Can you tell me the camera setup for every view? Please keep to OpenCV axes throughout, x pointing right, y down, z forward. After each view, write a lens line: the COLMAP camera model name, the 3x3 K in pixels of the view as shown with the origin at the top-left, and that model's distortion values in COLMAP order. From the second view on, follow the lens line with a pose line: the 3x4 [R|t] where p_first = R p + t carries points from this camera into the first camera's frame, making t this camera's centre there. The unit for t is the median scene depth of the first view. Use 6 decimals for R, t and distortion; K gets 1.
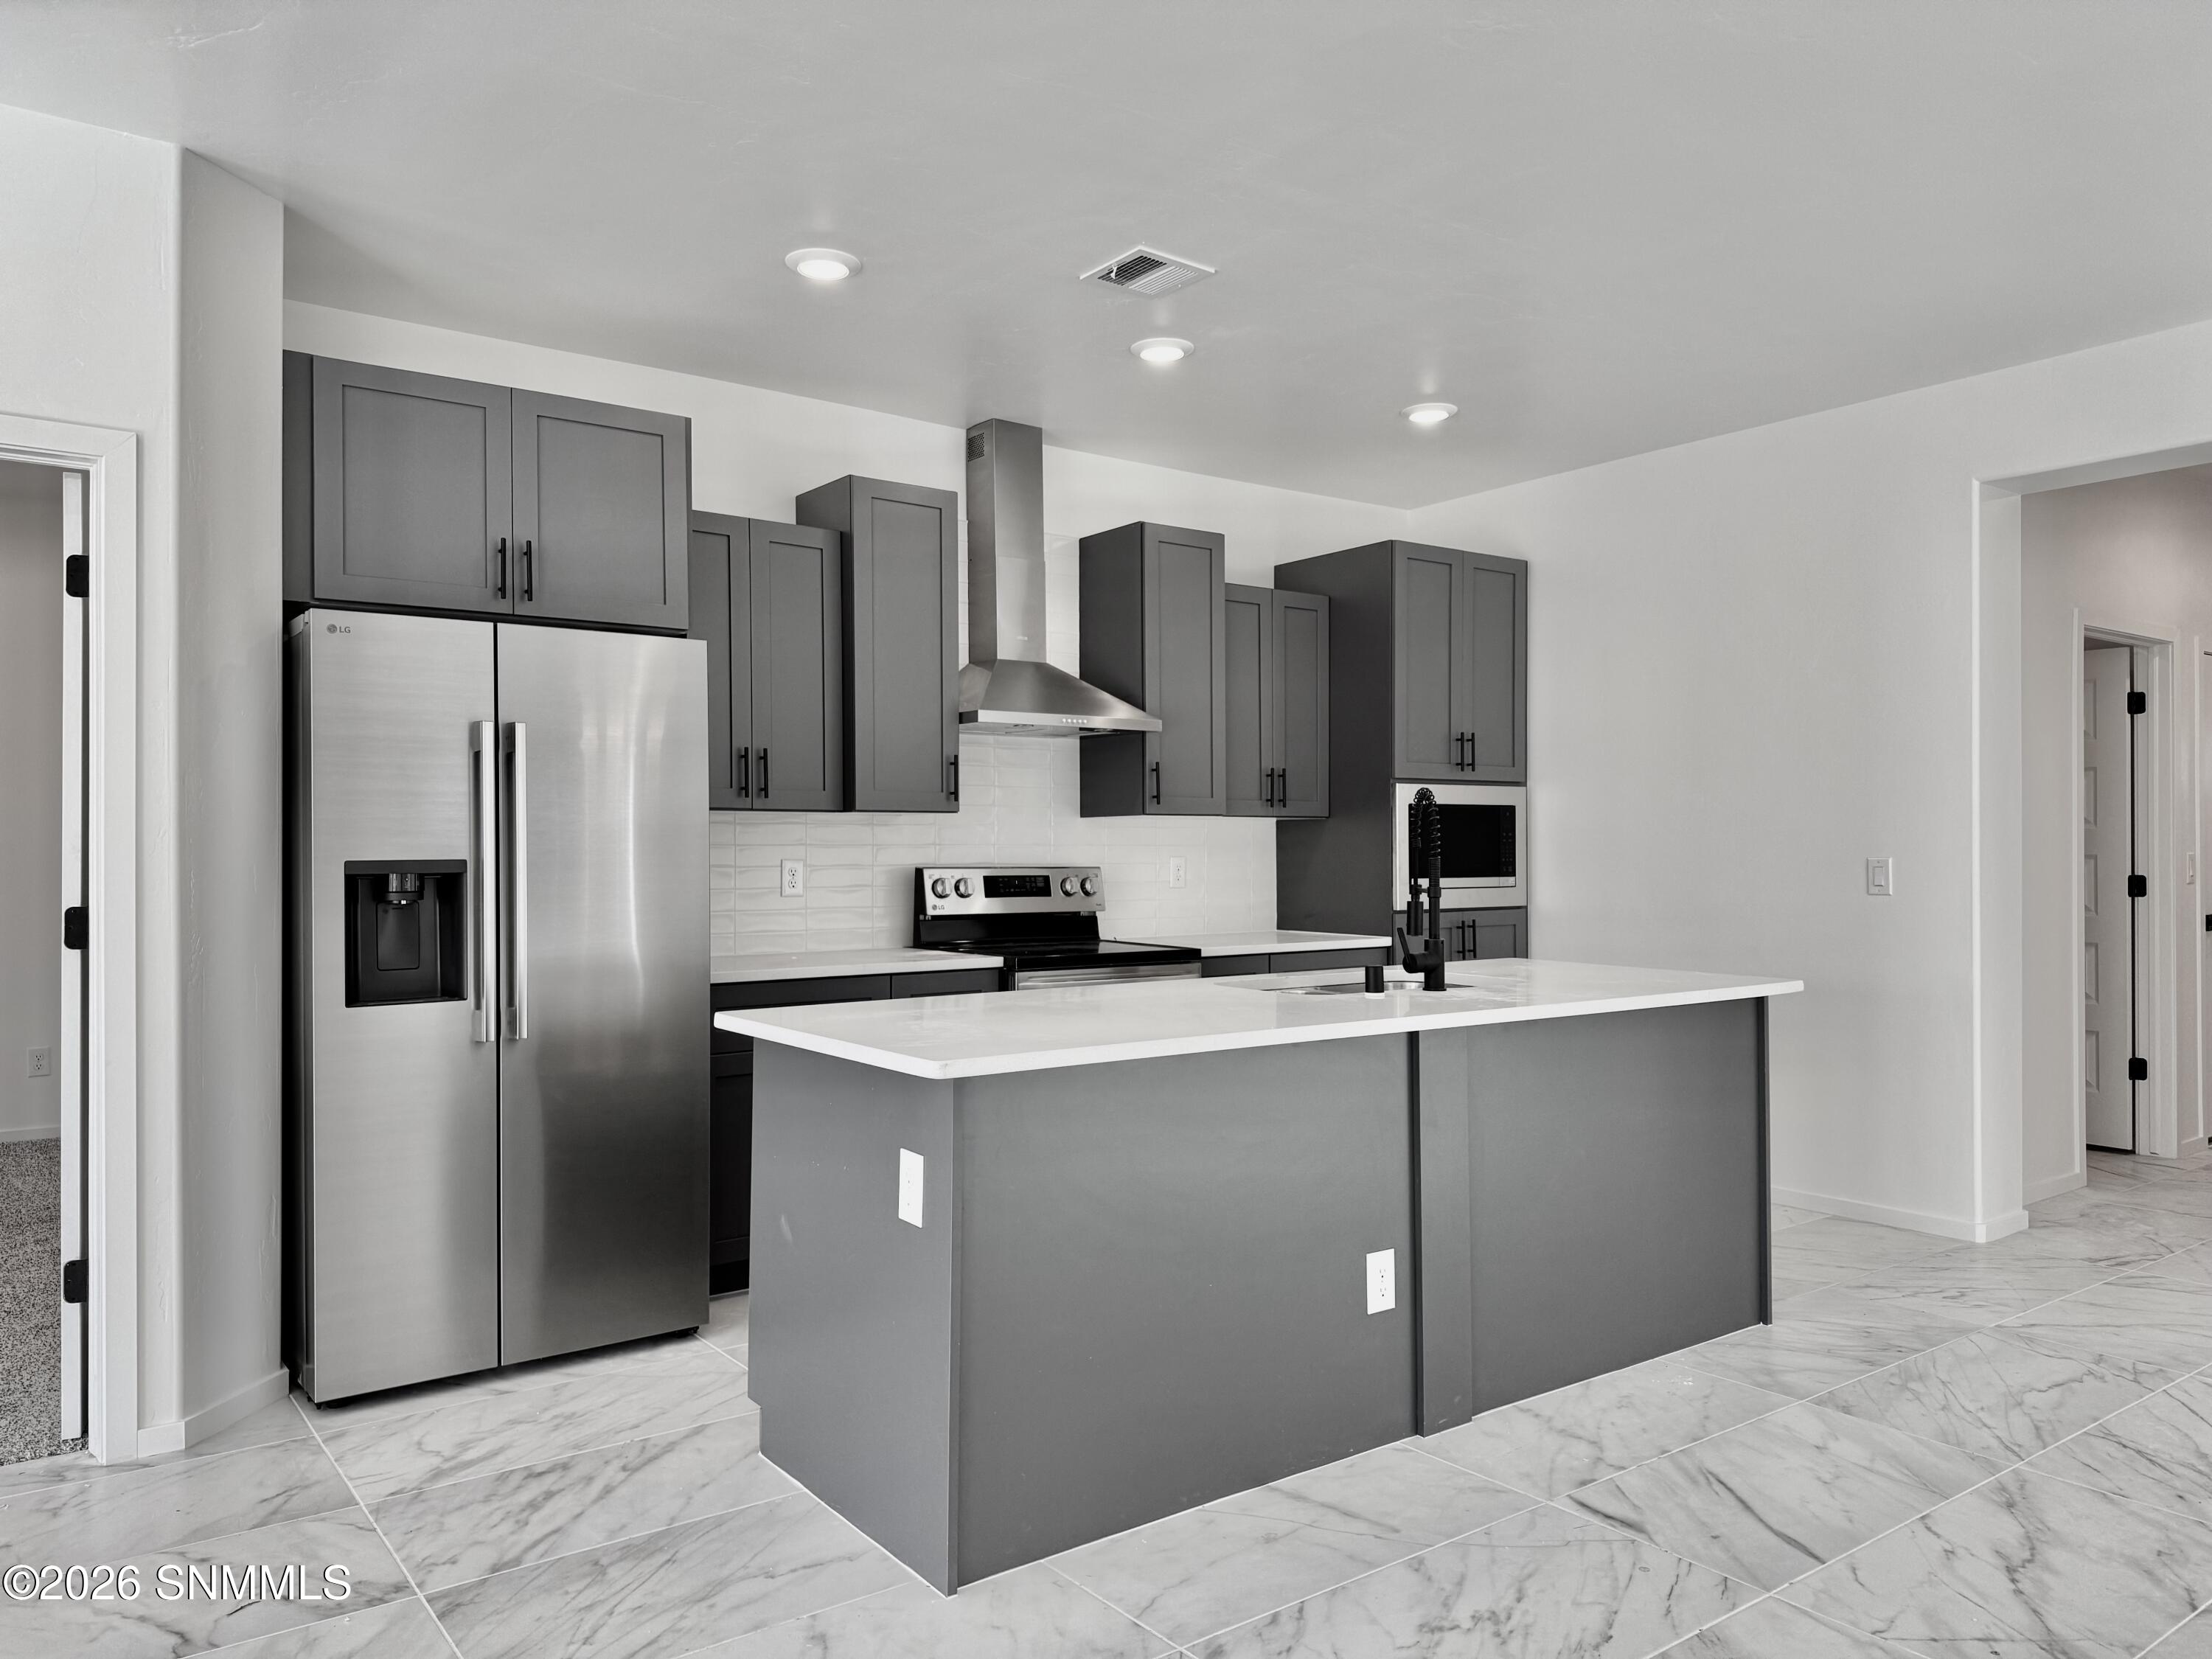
lens RADIAL K [[1531.8, 0, 1106.0], [0, 1531.8, 829.5], [0, 0, 1]] dist [0.028987, -0.000668]
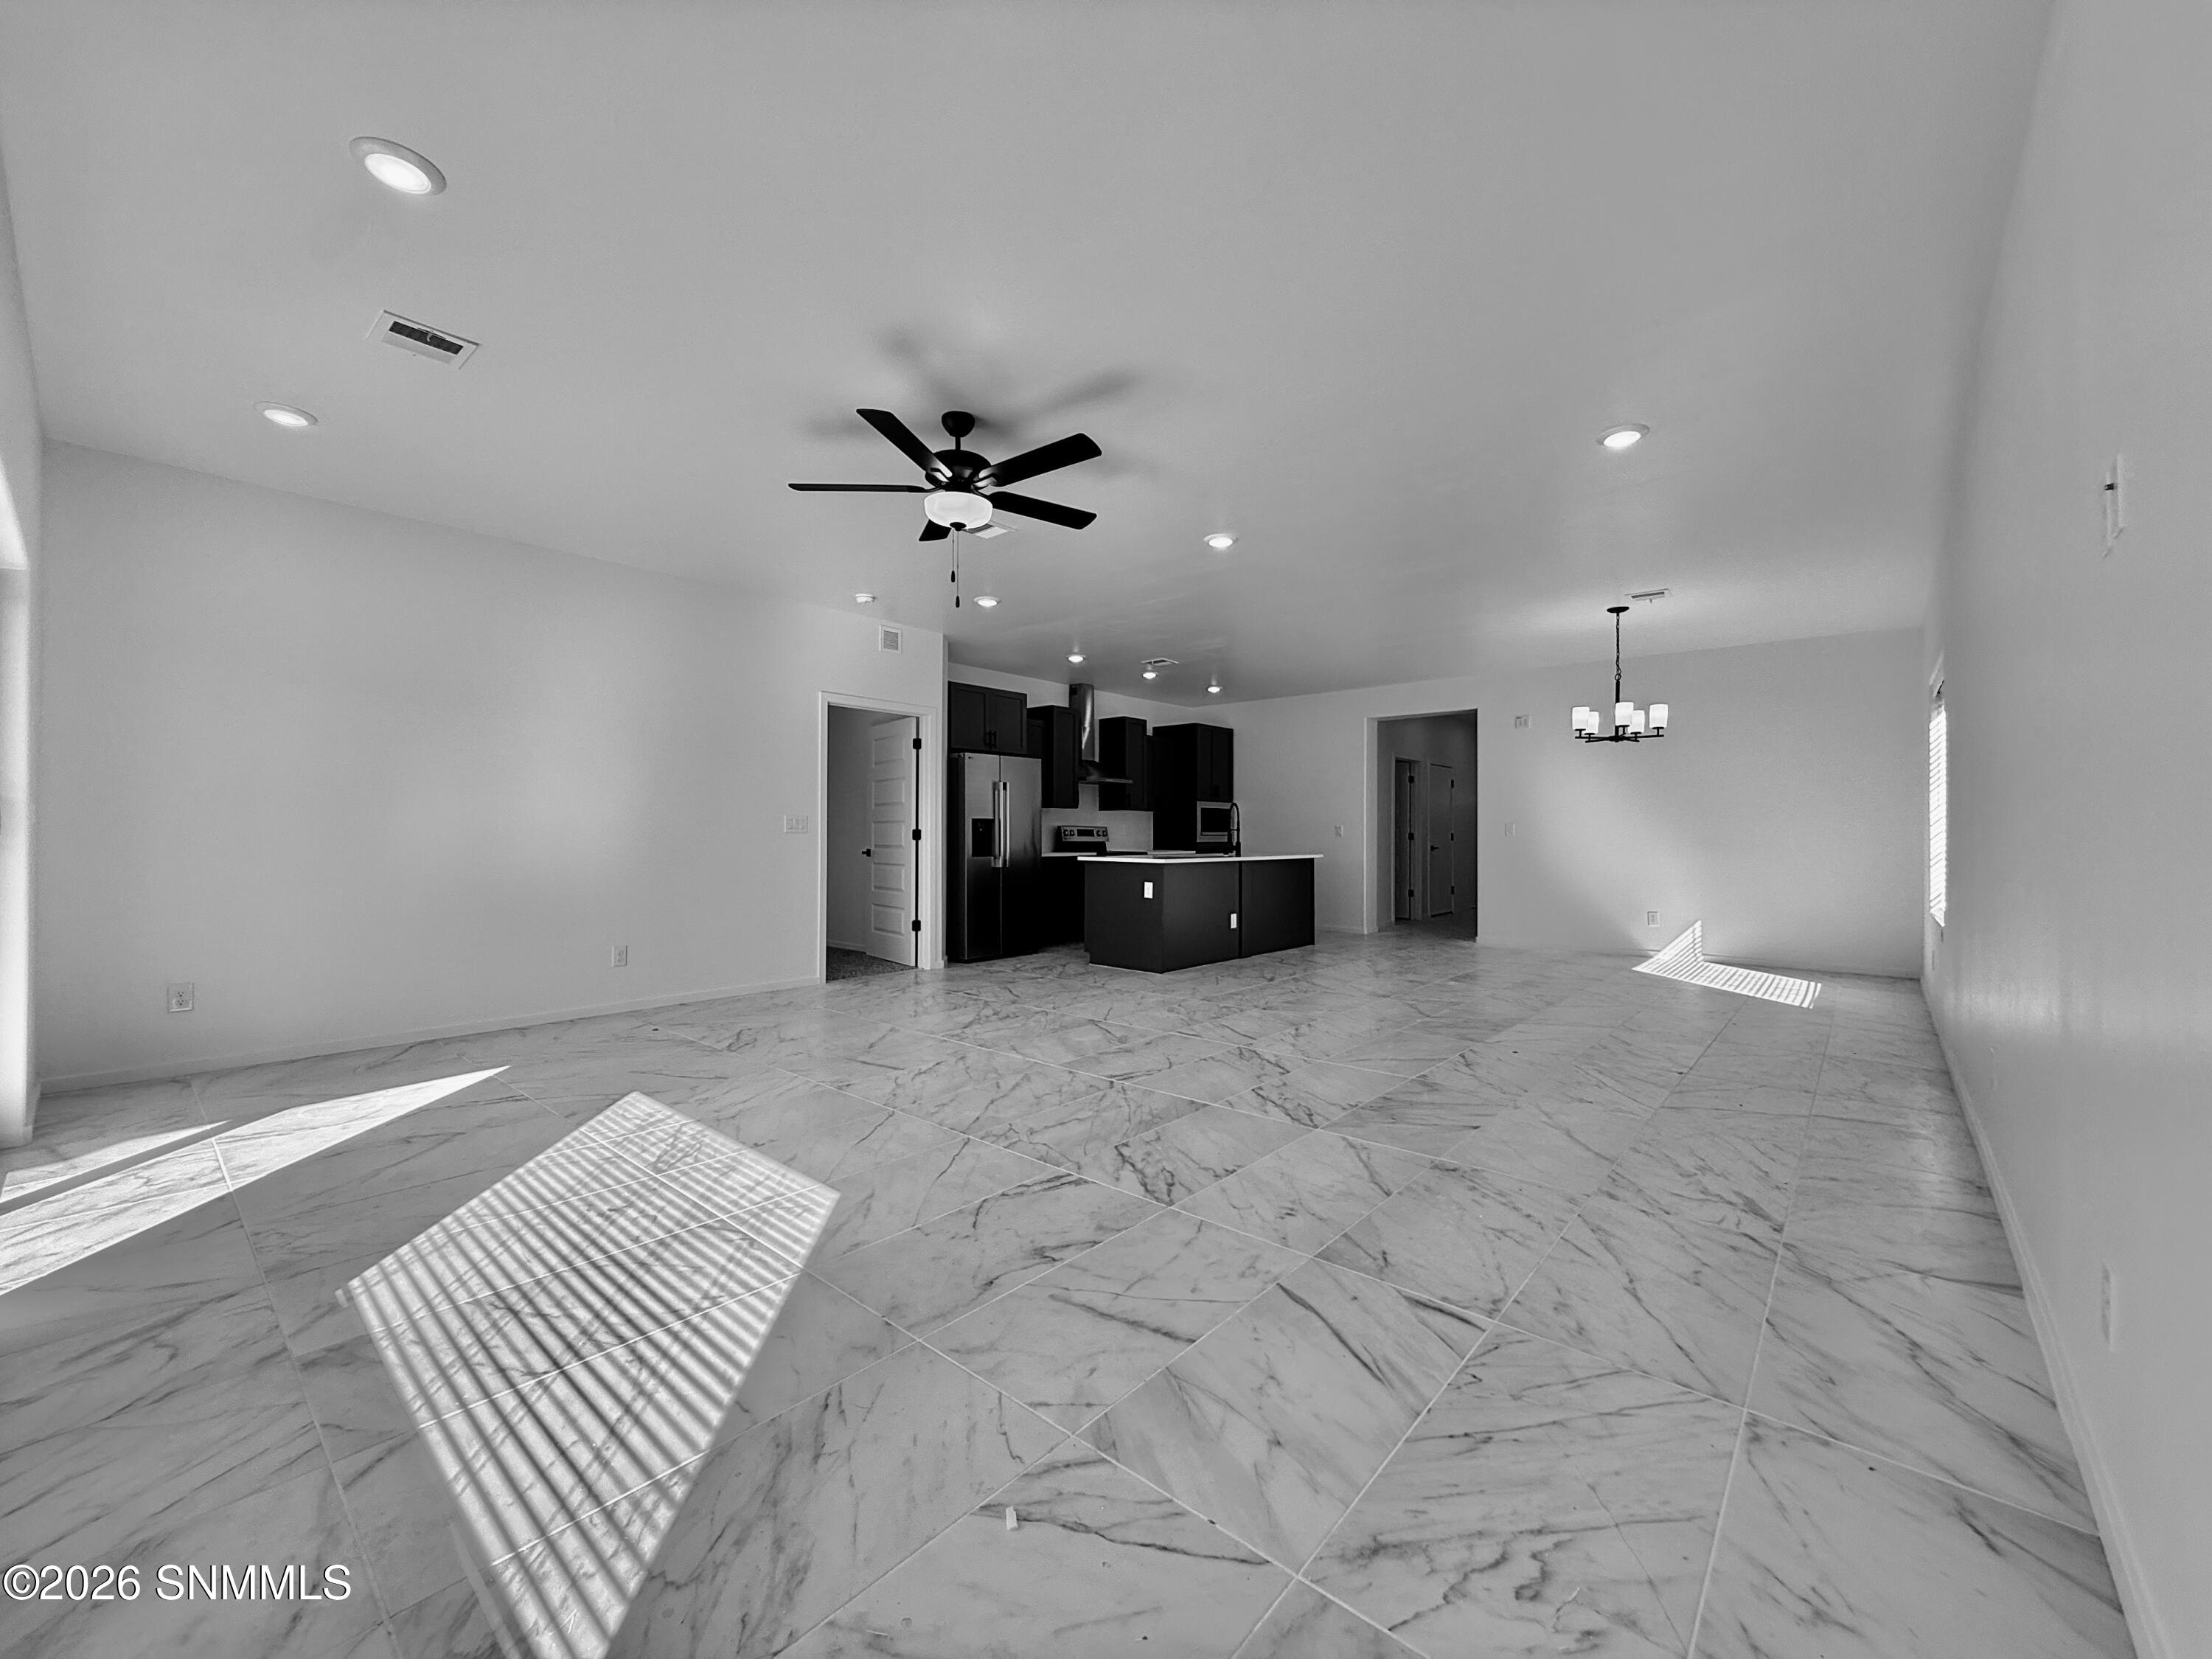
lens RADIAL K [[879.8, 0, 1106.0], [0, 879.8, 829.5], [0, 0, 1]] dist [-0.000528, -0.000112]
pose [[0.976405, 0.007720, 0.215810, -0.387207], [-0.009117, 0.999943, 0.005479, 0.019488], [-0.215755, -0.007318, 0.976420, -0.719466]]
